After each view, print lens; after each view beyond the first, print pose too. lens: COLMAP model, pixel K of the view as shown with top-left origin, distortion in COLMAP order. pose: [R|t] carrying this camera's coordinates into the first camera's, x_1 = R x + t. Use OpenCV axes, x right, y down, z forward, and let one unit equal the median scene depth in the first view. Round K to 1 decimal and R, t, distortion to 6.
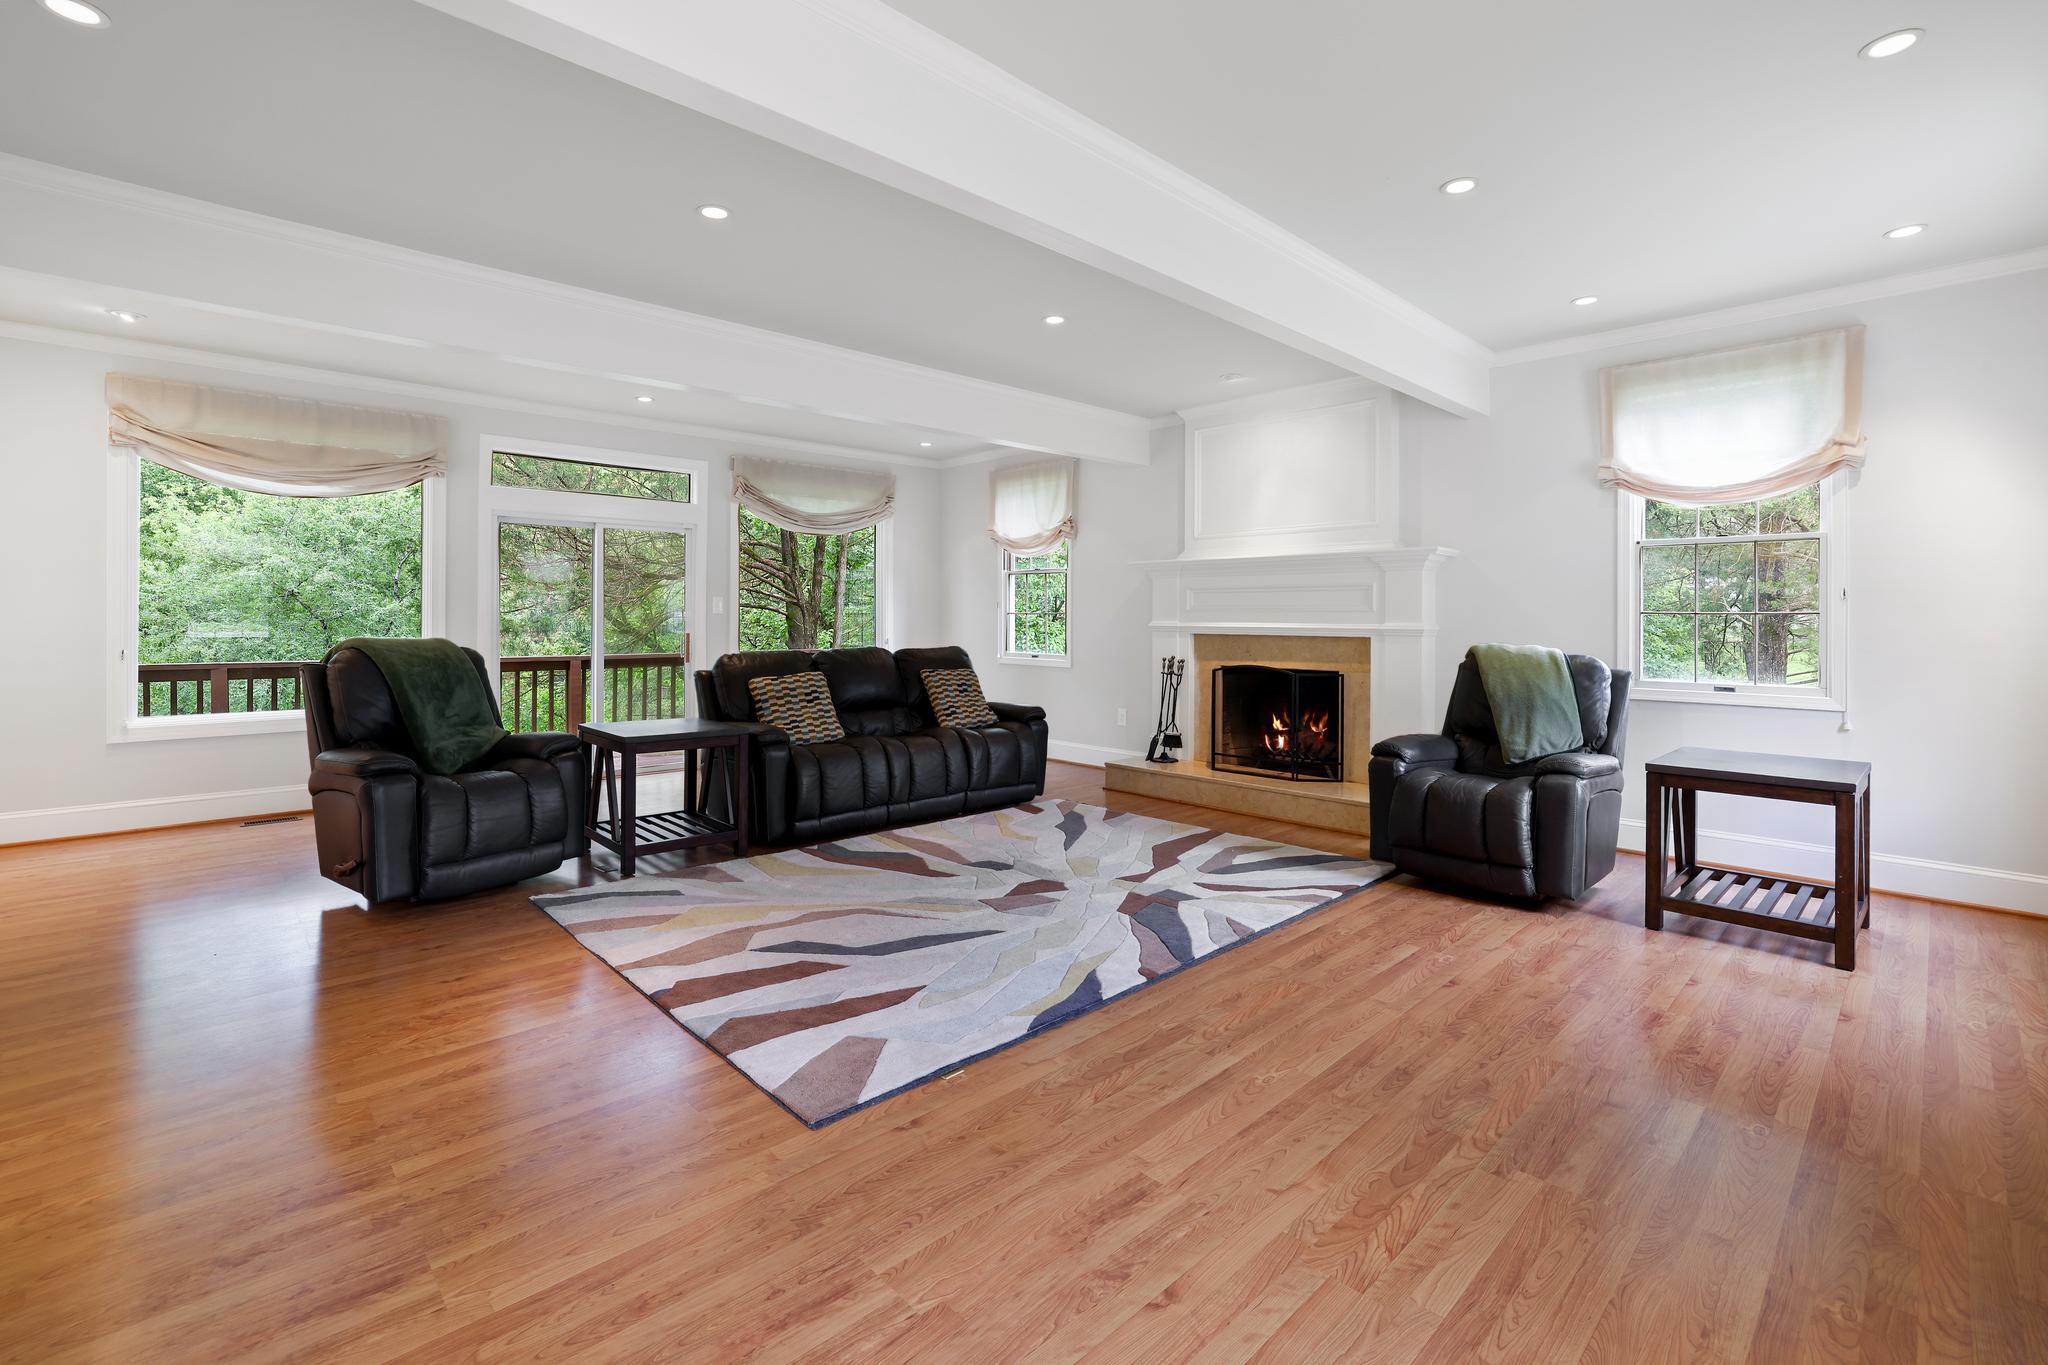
lens RADIAL K [[890.6, 0, 1049.4], [0, 890.6, 612.5], [0, 0, 1]] dist [-0.045387, 0.017321]
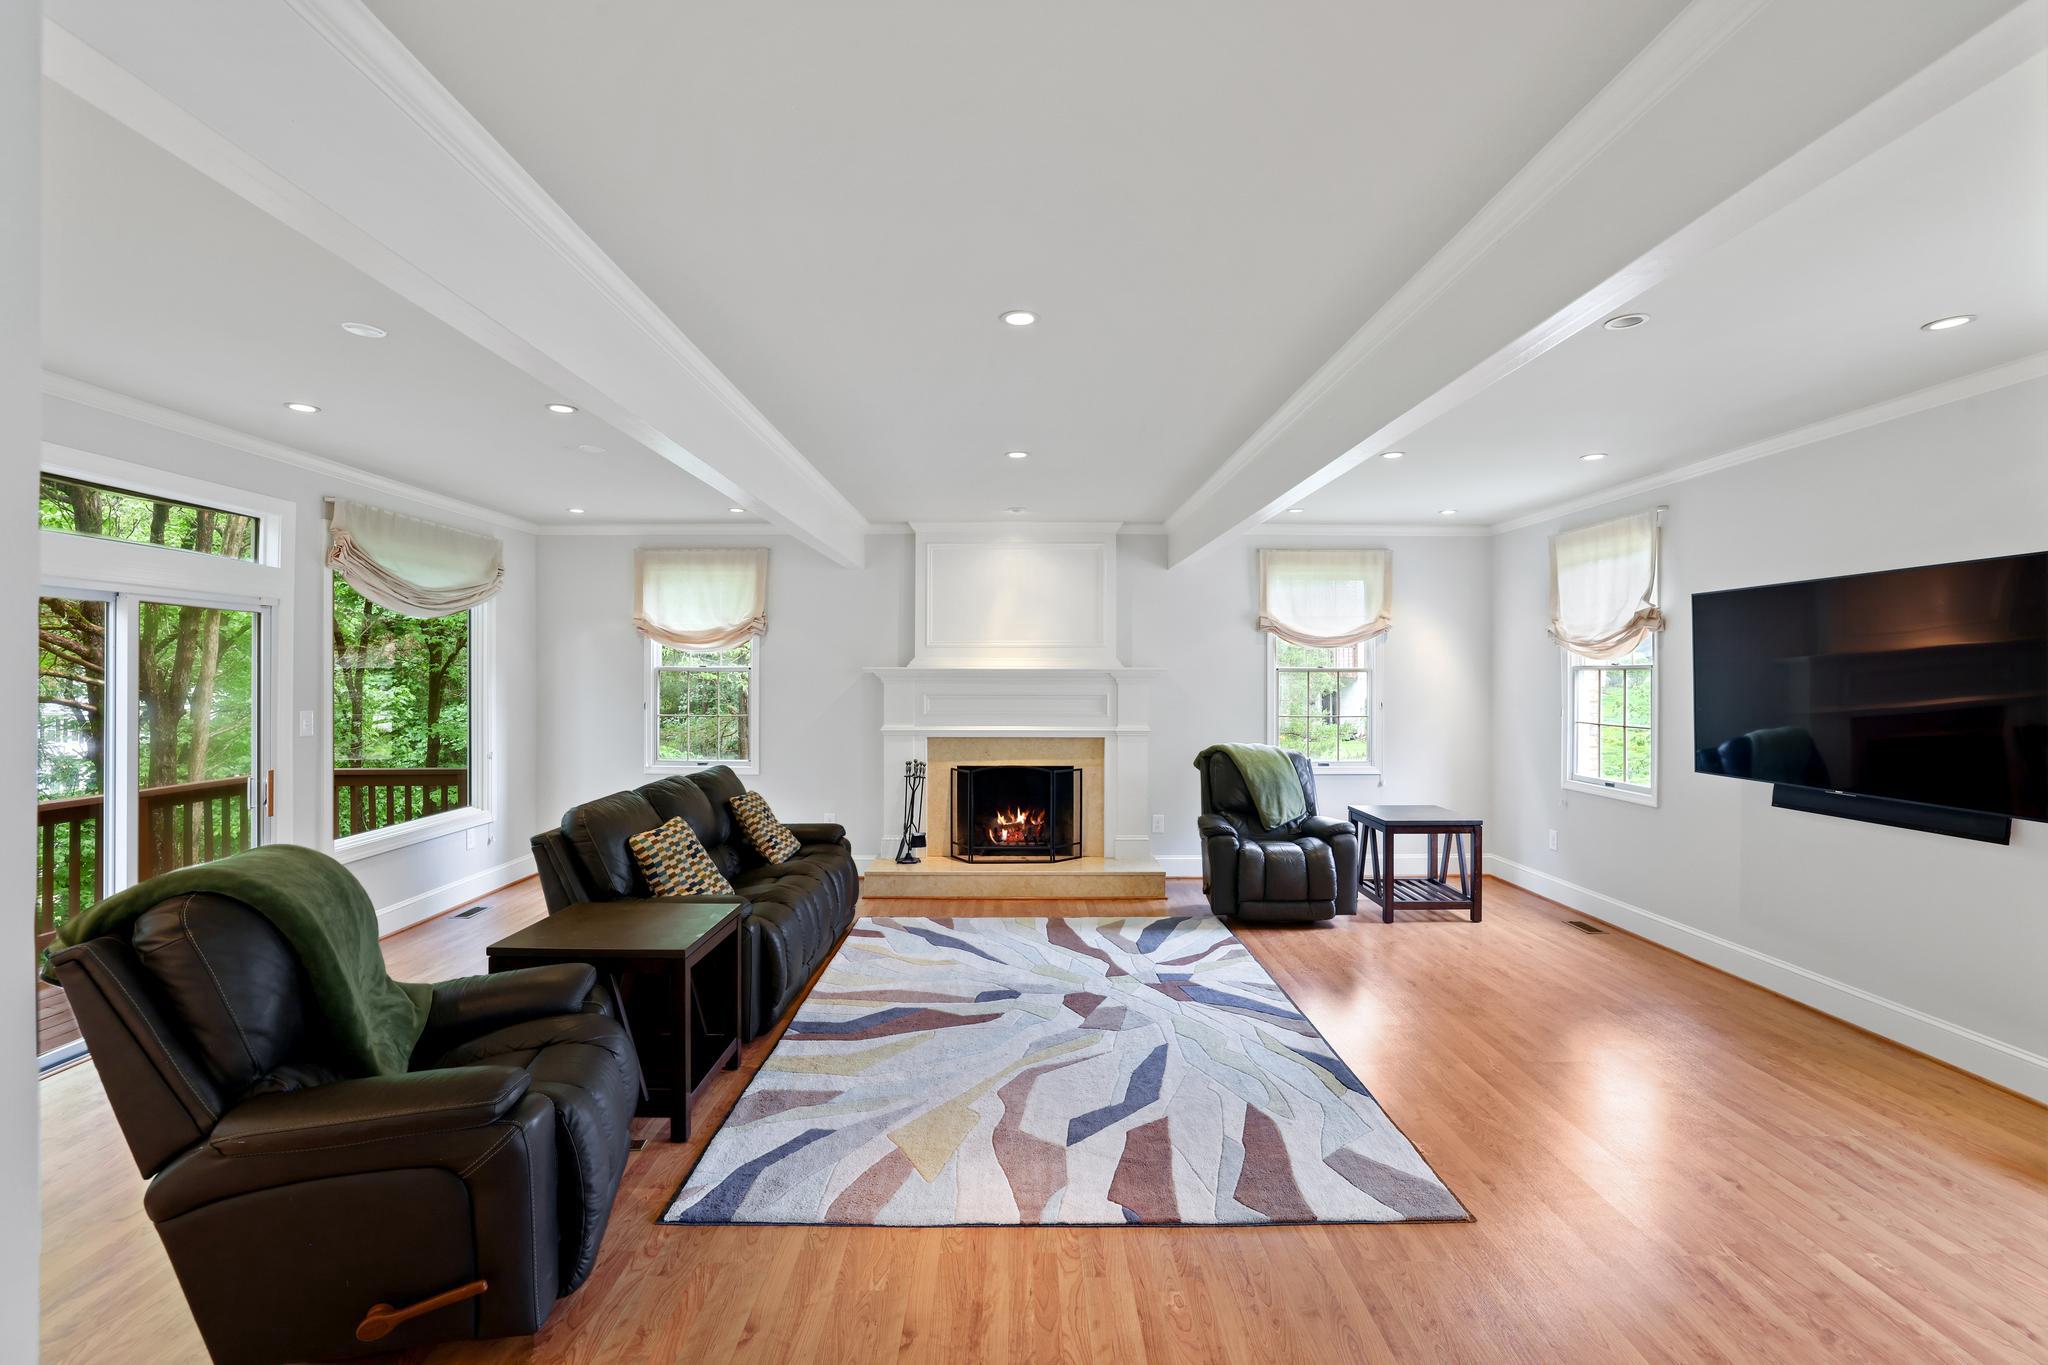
lens RADIAL K [[872.8, 0, 1017.5], [0, 872.8, 666.9], [0, 0, 1]] dist [-0.039075, 0.016458]
pose [[0.699200, 0.005927, 0.714901, -0.574902], [-0.003148, 0.999981, -0.005211, -0.061263], [-0.714919, 0.001394, 0.699206, 0.230325]]
